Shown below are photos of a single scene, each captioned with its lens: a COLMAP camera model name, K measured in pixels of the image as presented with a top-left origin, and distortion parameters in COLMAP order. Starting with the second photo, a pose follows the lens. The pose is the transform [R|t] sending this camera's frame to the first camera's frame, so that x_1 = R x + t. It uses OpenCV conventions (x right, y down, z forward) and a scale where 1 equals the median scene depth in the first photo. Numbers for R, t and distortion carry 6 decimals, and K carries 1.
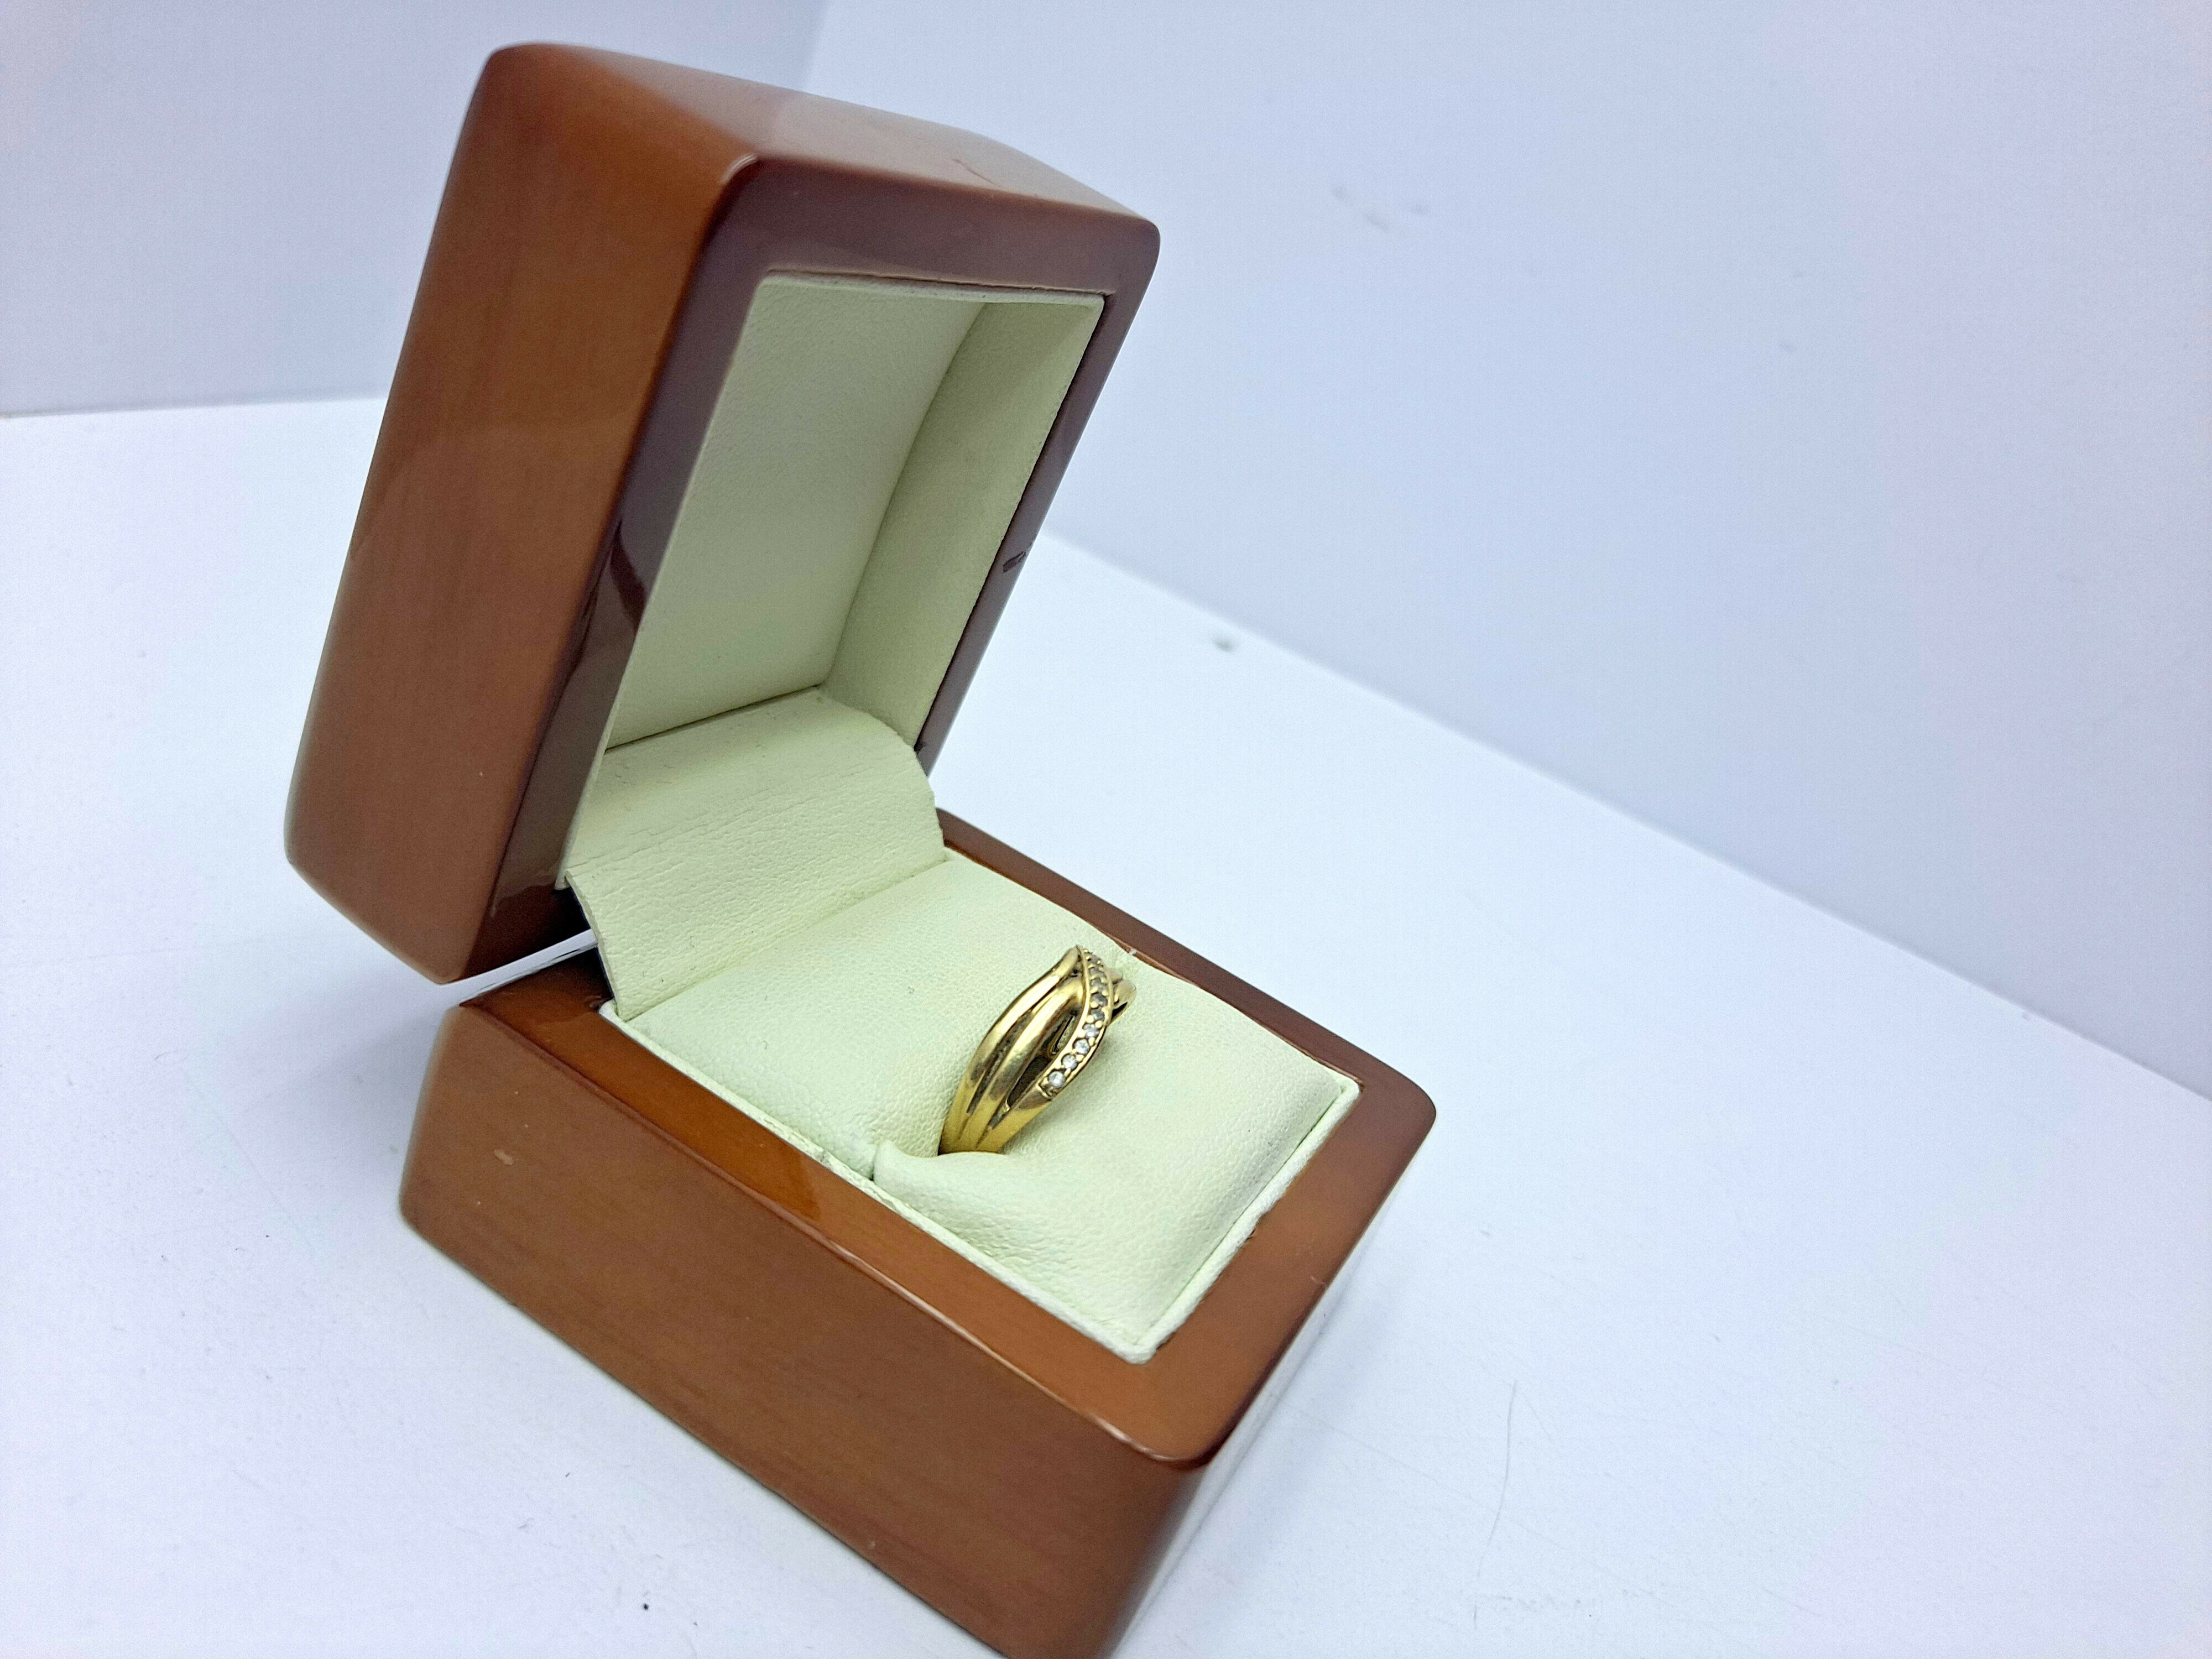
lens RADIAL K [[1631.4, 0, 1106.7], [0, 1631.4, 834.4], [0, 0, 1]] dist [-0.003712, -0.007482]
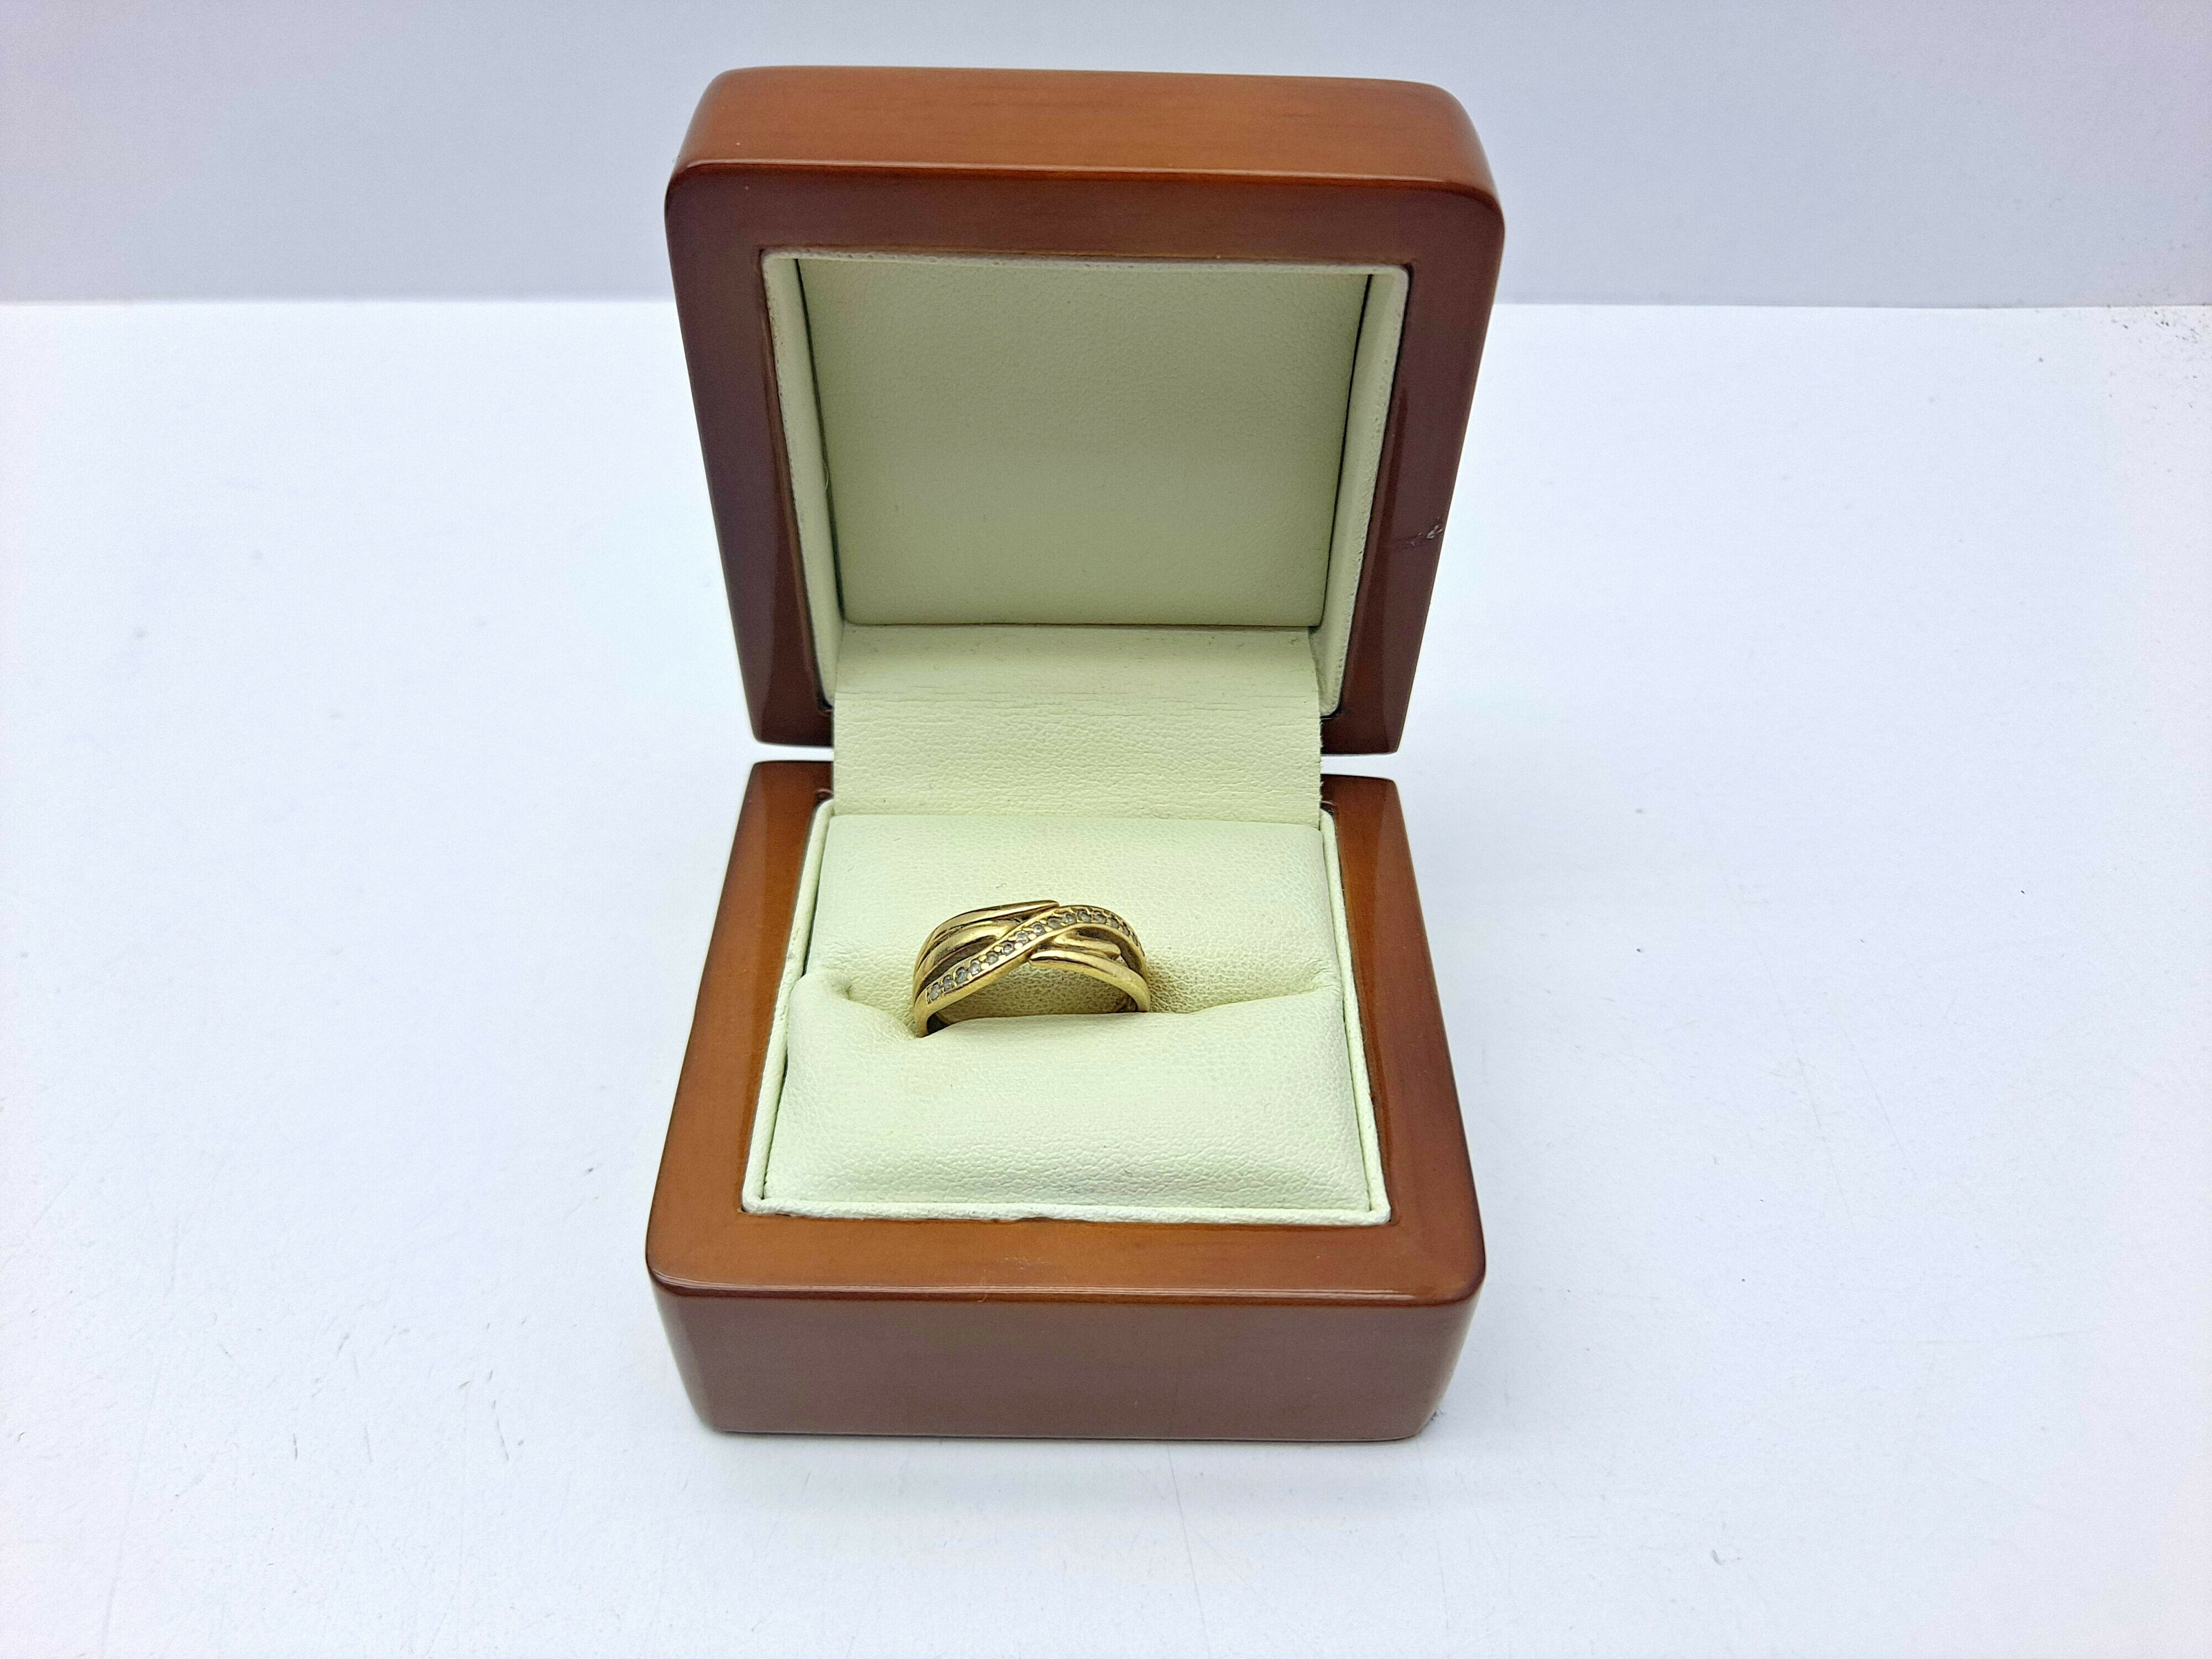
lens RADIAL K [[1631.4, 0, 1106.7], [0, 1631.4, 834.4], [0, 0, 1]] dist [-0.003712, -0.007482]
pose [[0.452942, 0.332692, -0.827139, 0.766612], [-0.271450, 0.935178, 0.227501, -0.196471], [0.849211, 0.121482, 0.513891, 0.437066]]
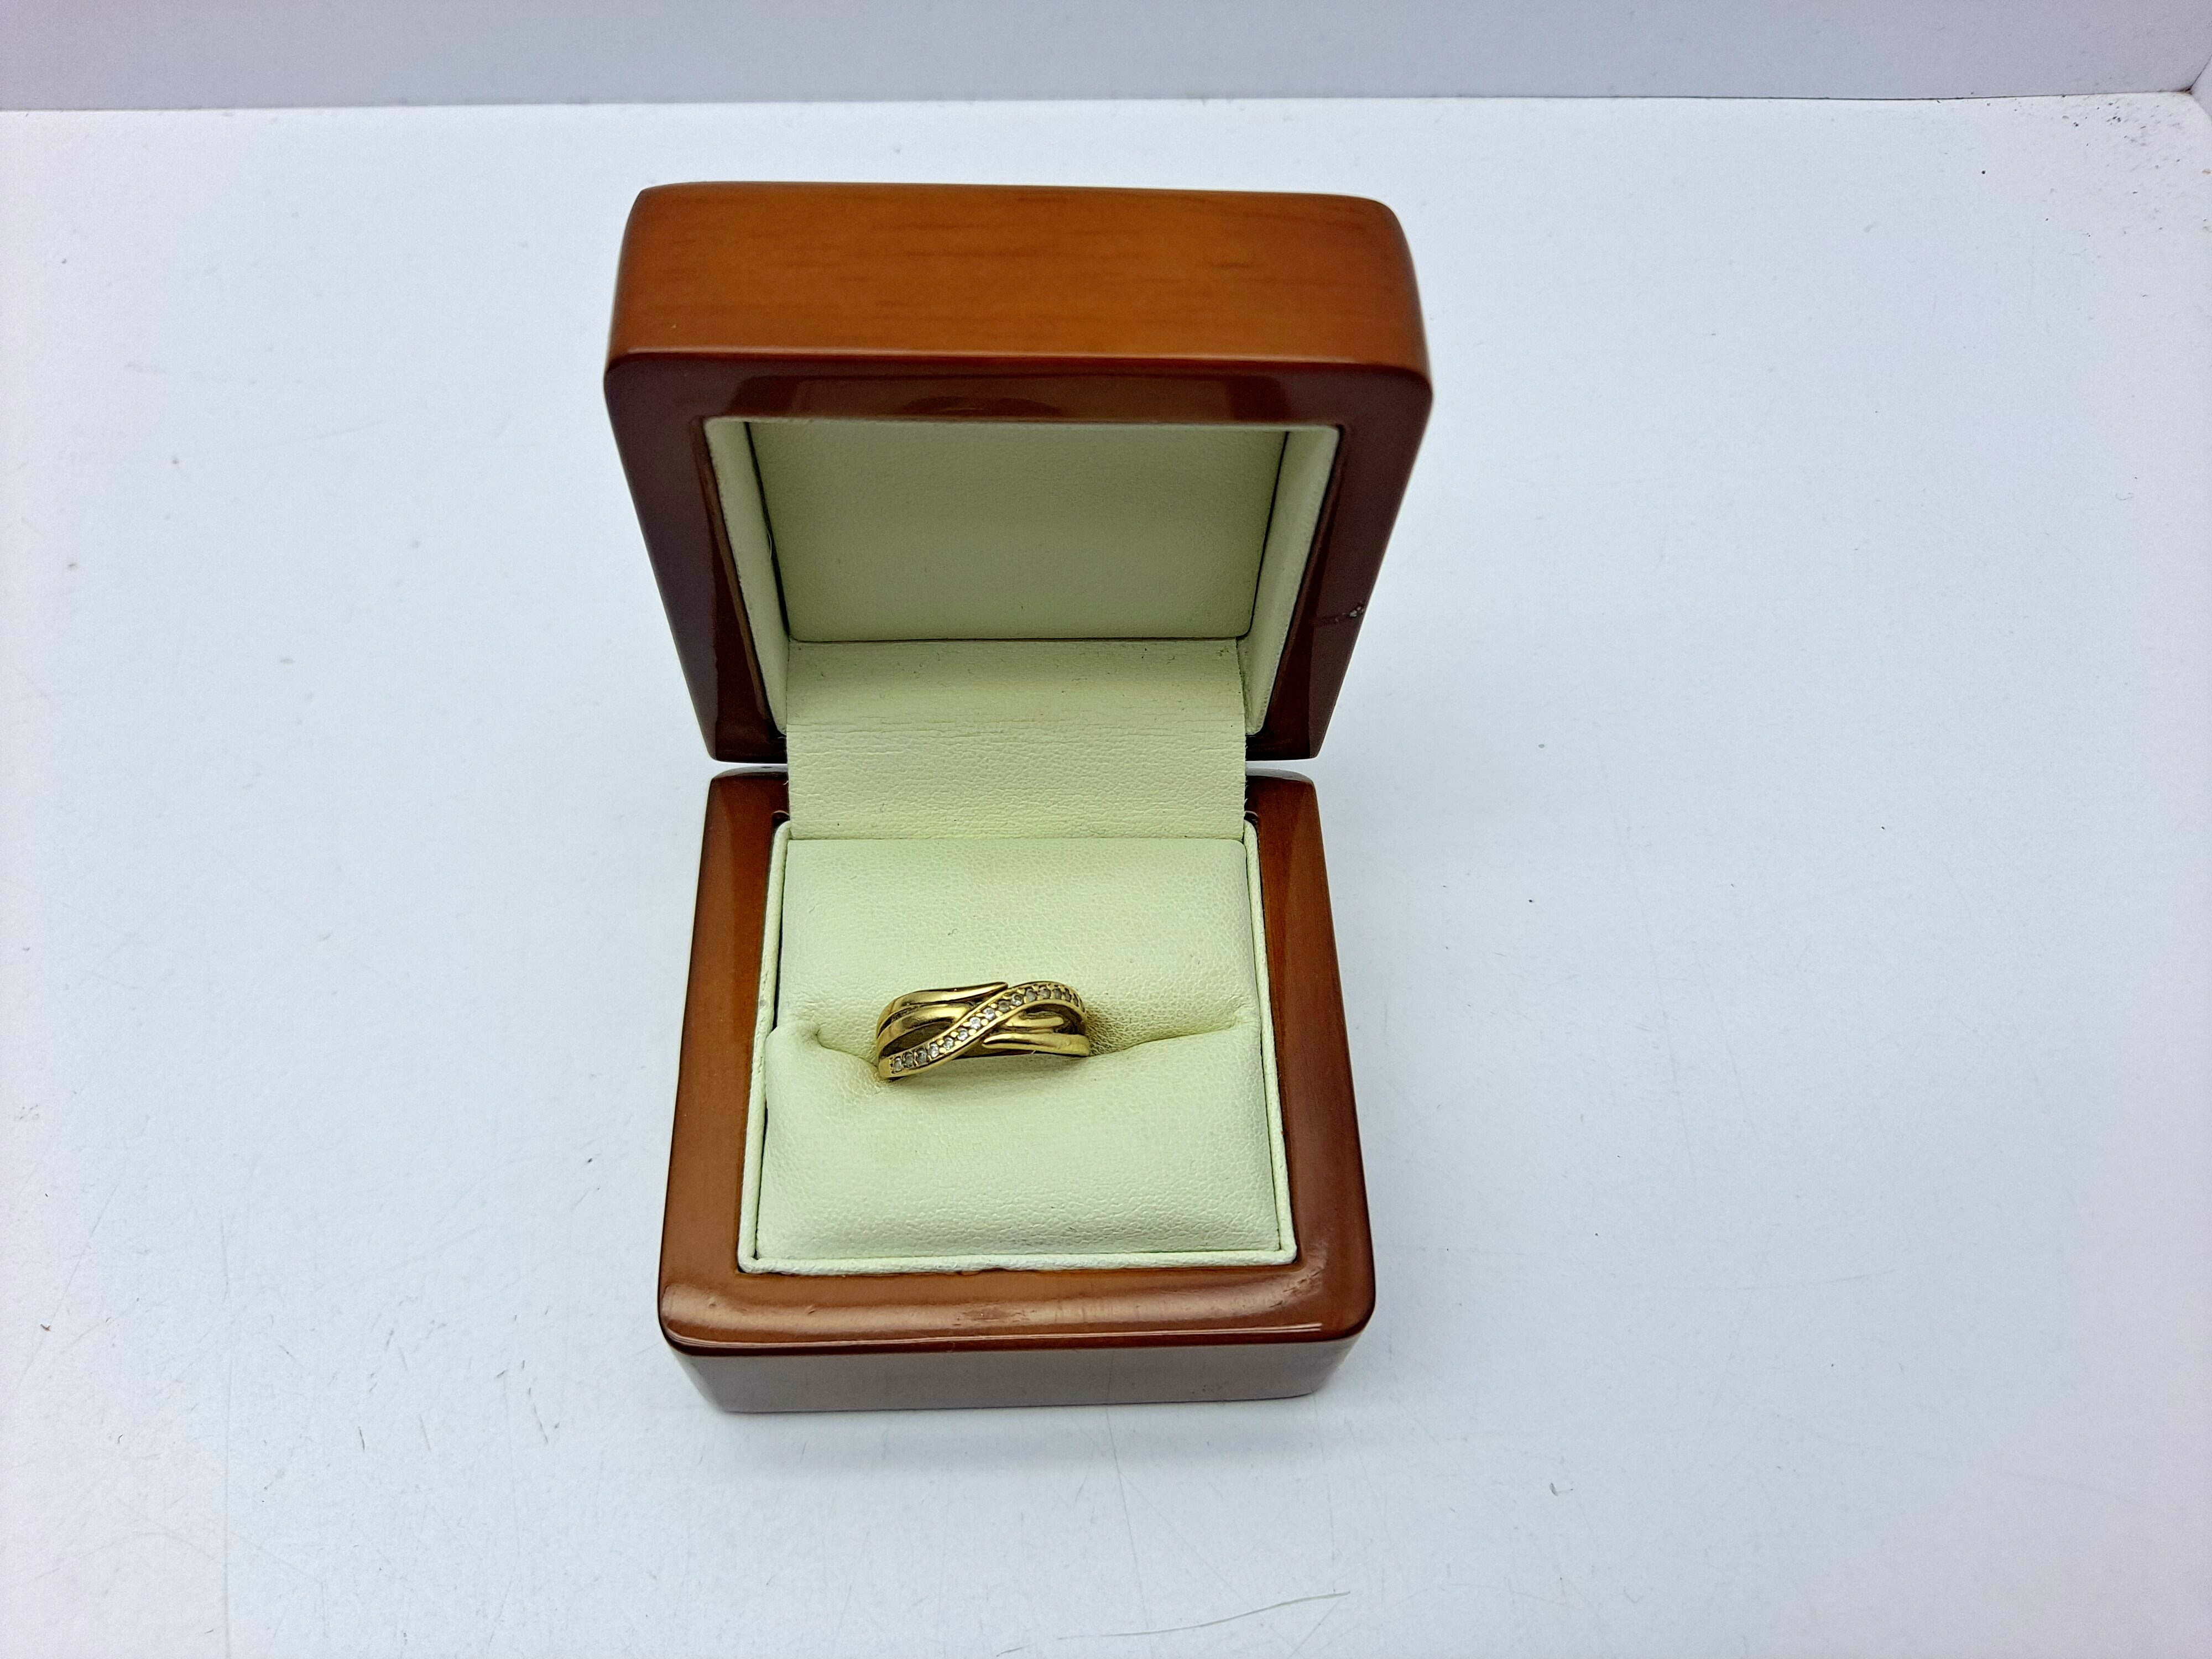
lens RADIAL K [[1613.9, 0, 1102.2], [0, 1613.9, 820.7], [0, 0, 1]] dist [0.001321, -0.002481]
pose [[0.489479, 0.520076, -0.699951, 0.685493], [-0.278922, 0.853890, 0.439403, -0.501685], [0.826204, -0.019847, 0.563022, 0.372205]]
